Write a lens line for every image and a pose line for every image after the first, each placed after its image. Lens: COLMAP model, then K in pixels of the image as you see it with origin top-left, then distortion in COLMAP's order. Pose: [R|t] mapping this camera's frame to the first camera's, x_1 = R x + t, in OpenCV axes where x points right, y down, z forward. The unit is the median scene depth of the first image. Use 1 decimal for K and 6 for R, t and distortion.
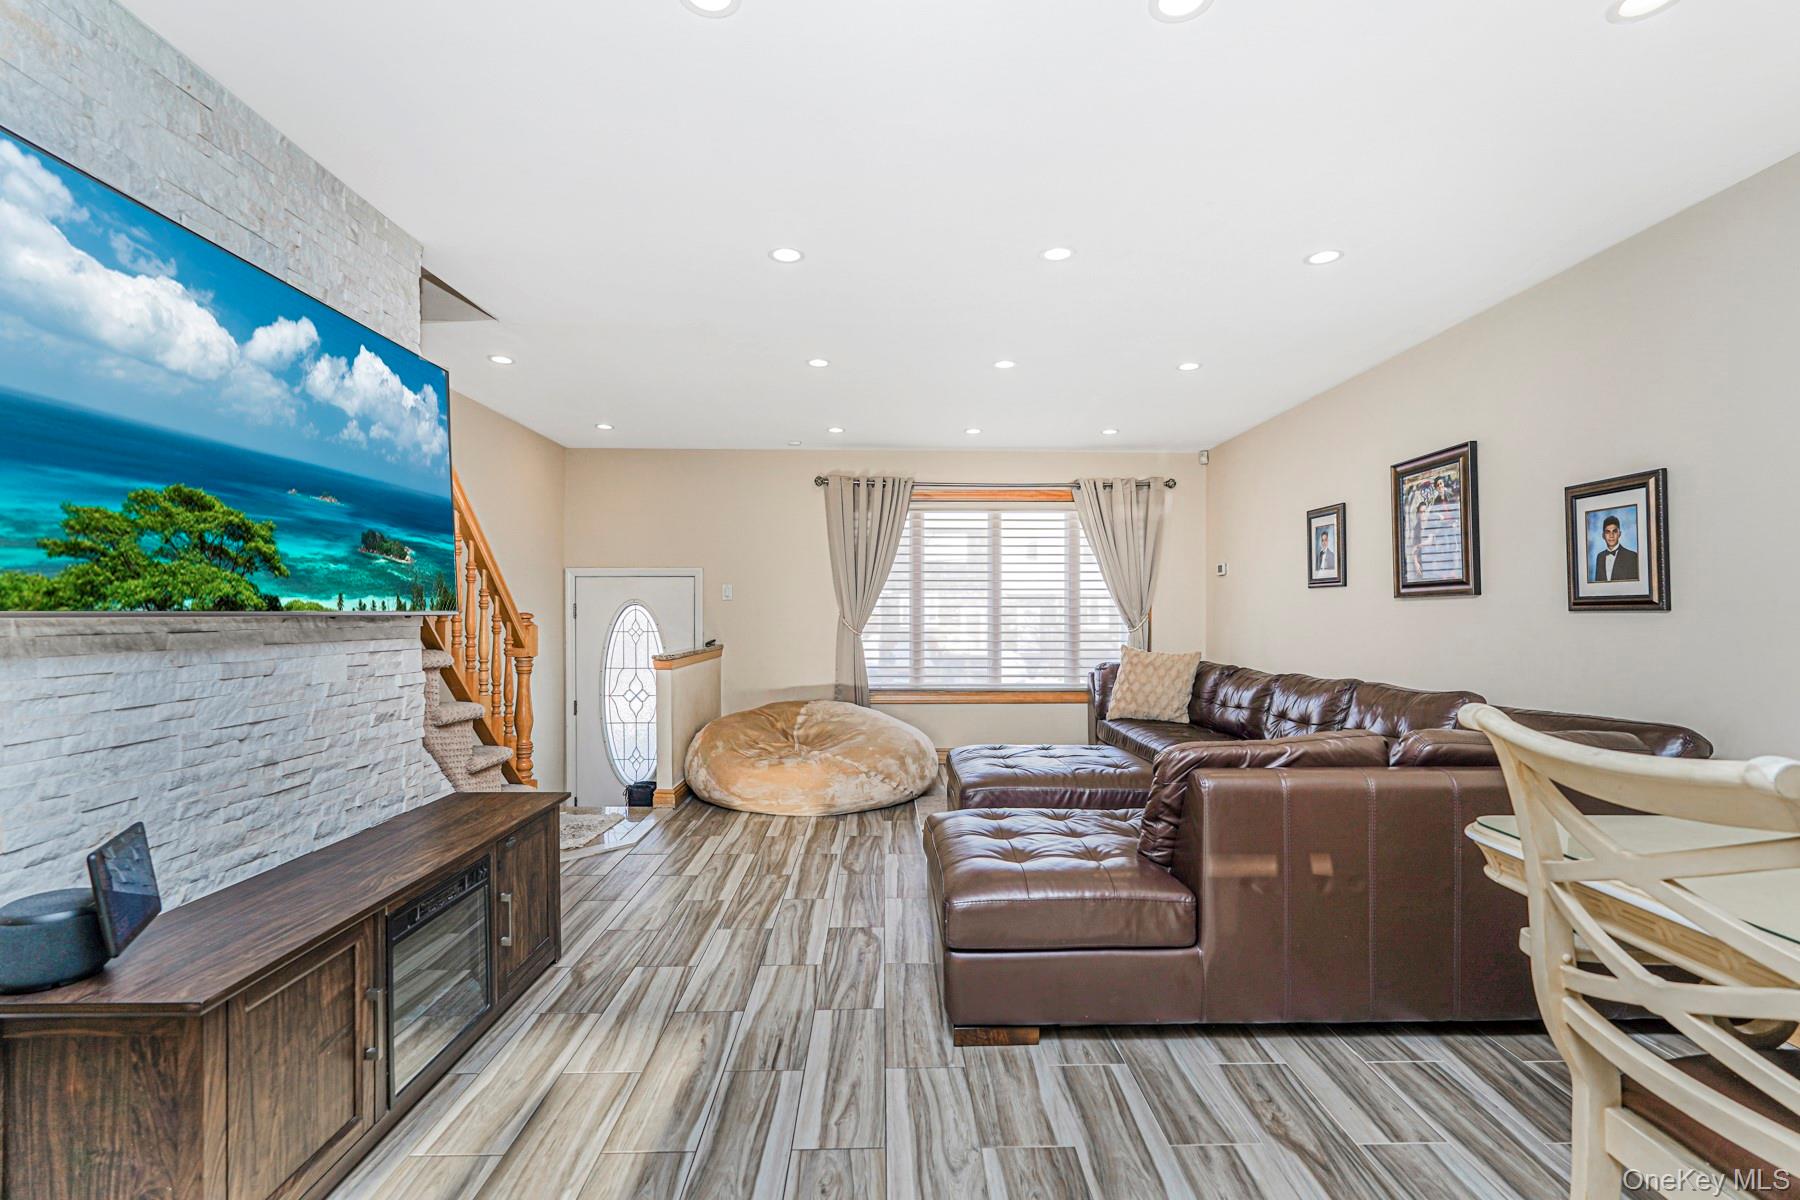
lens RADIAL K [[805.7, 0, 902.2], [0, 805.7, 604.5], [0, 0, 1]] dist [-0.001484, 0.000099]
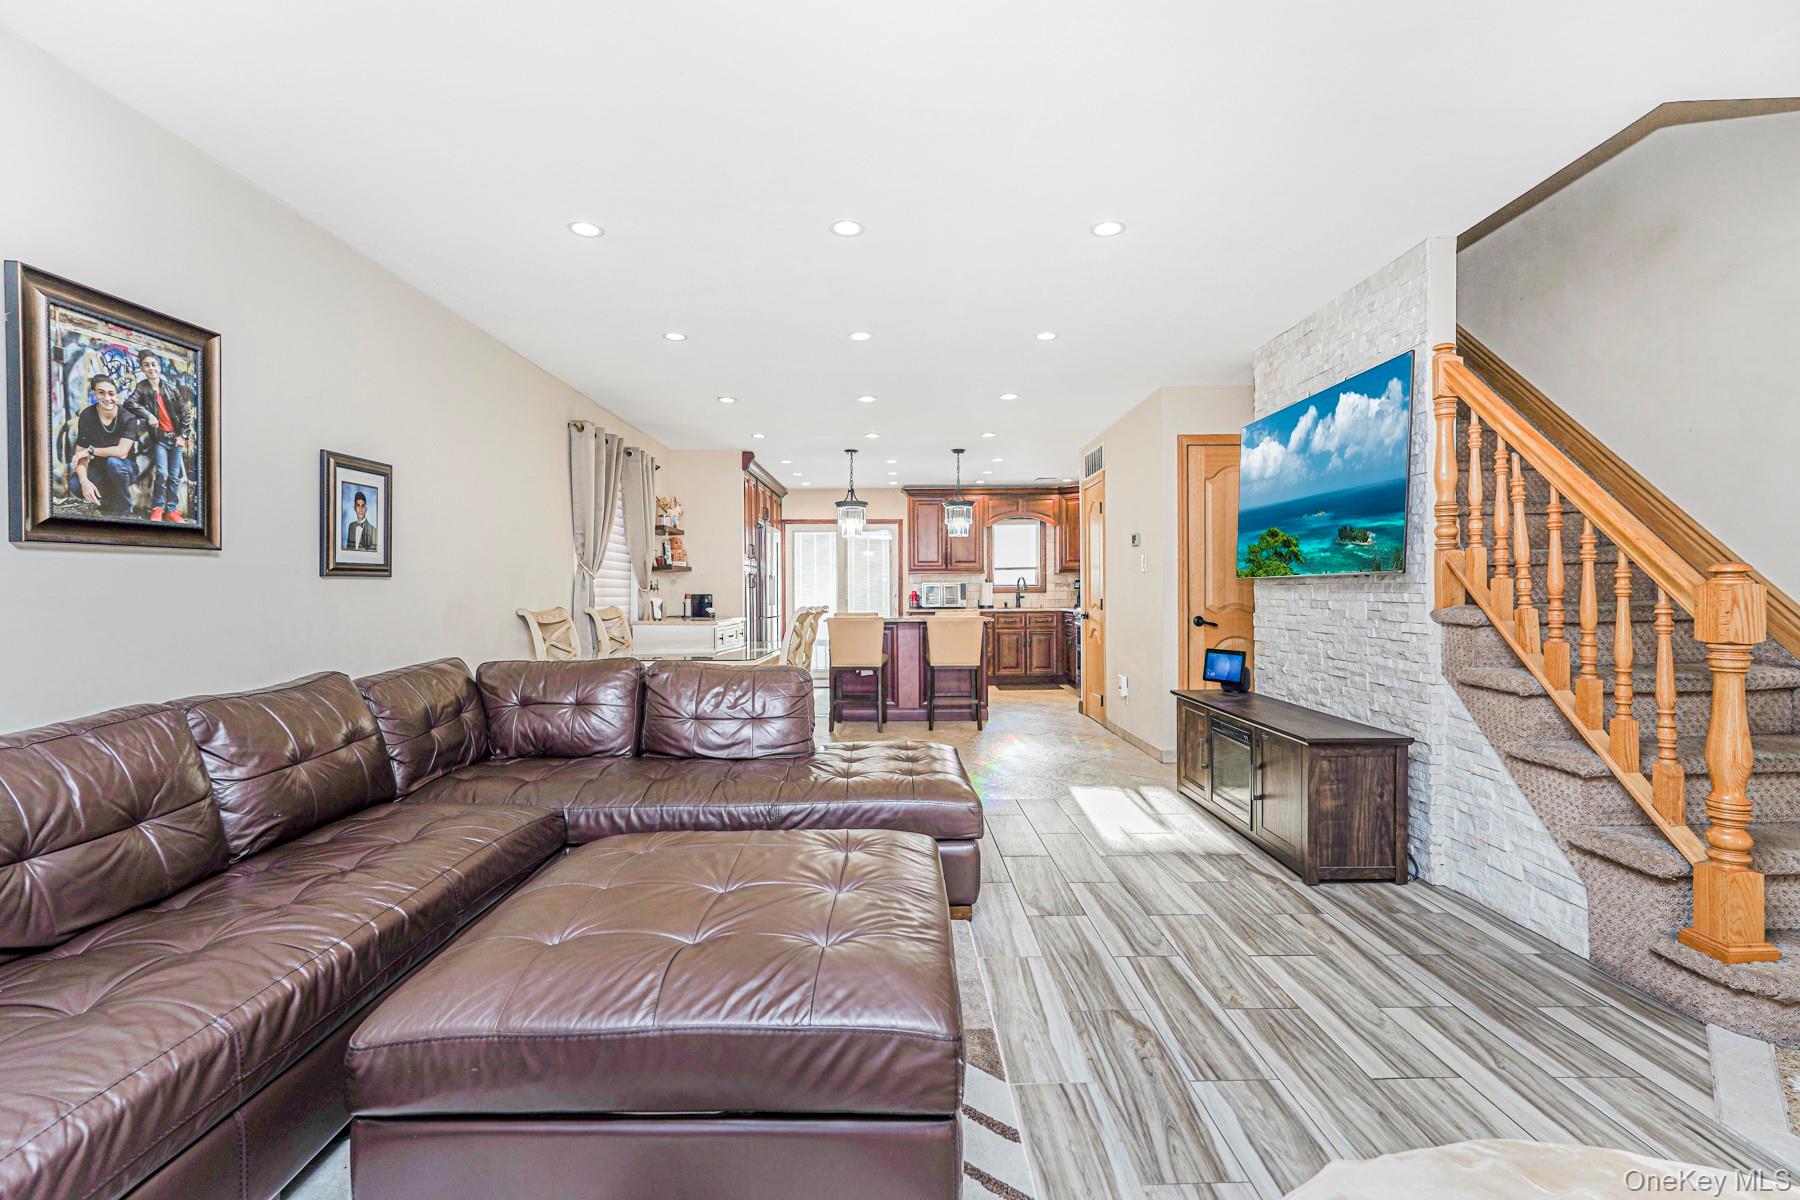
lens RADIAL K [[805.7, 0, 902.2], [0, 805.7, 604.5], [0, 0, 1]] dist [-0.001484, 0.000099]
pose [[-0.999957, 0.006823, 0.006320, 0.093363], [0.006883, 0.999930, 0.009597, 0.031362], [-0.006254, 0.009640, -0.999934, 1.612631]]
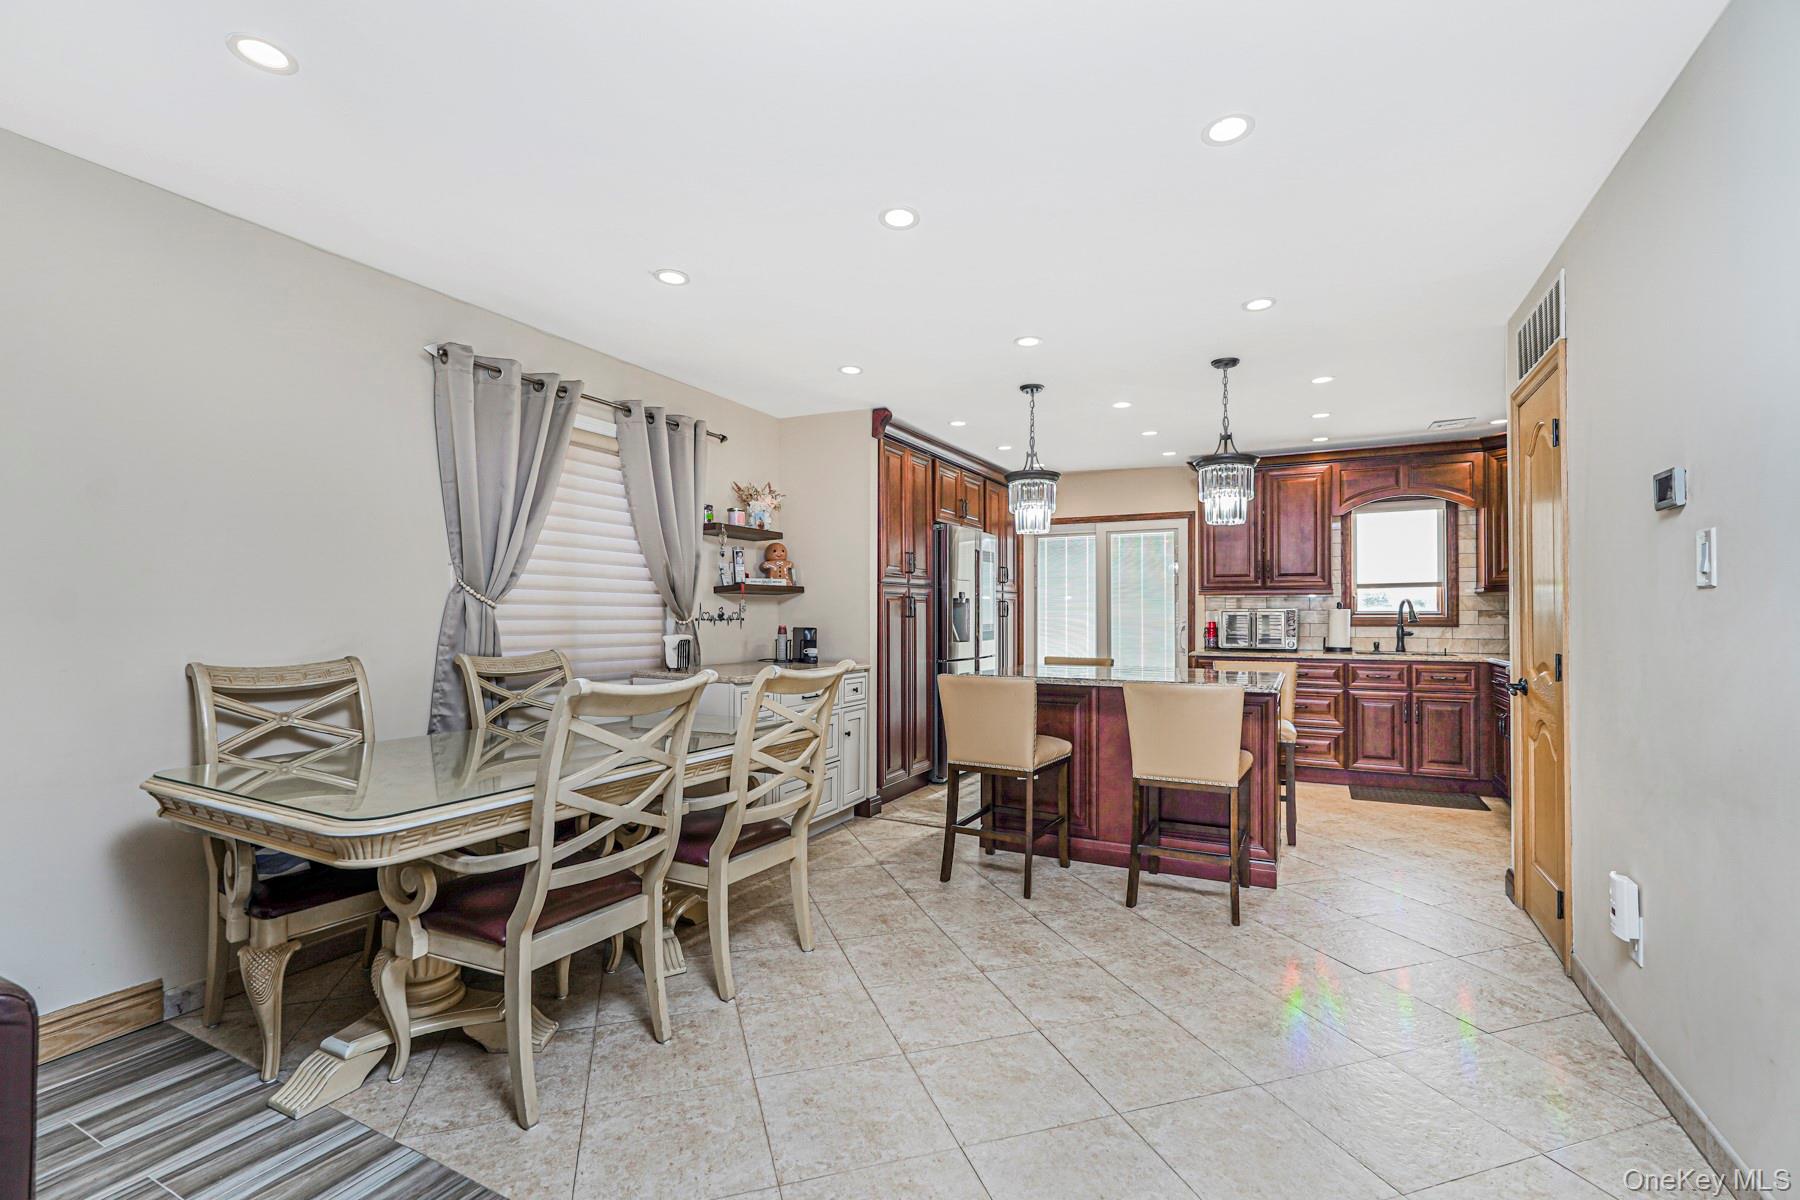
lens RADIAL K [[797.5, 0, 911.2], [0, 797.5, 610.0], [0, 0, 1]] dist [-0.015034, 0.009639]
pose [[-0.884948, 0.004235, 0.465670, -0.177581], [-0.002420, 0.999903, -0.013691, 0.009662], [-0.465683, -0.013243, -0.884853, 0.646247]]
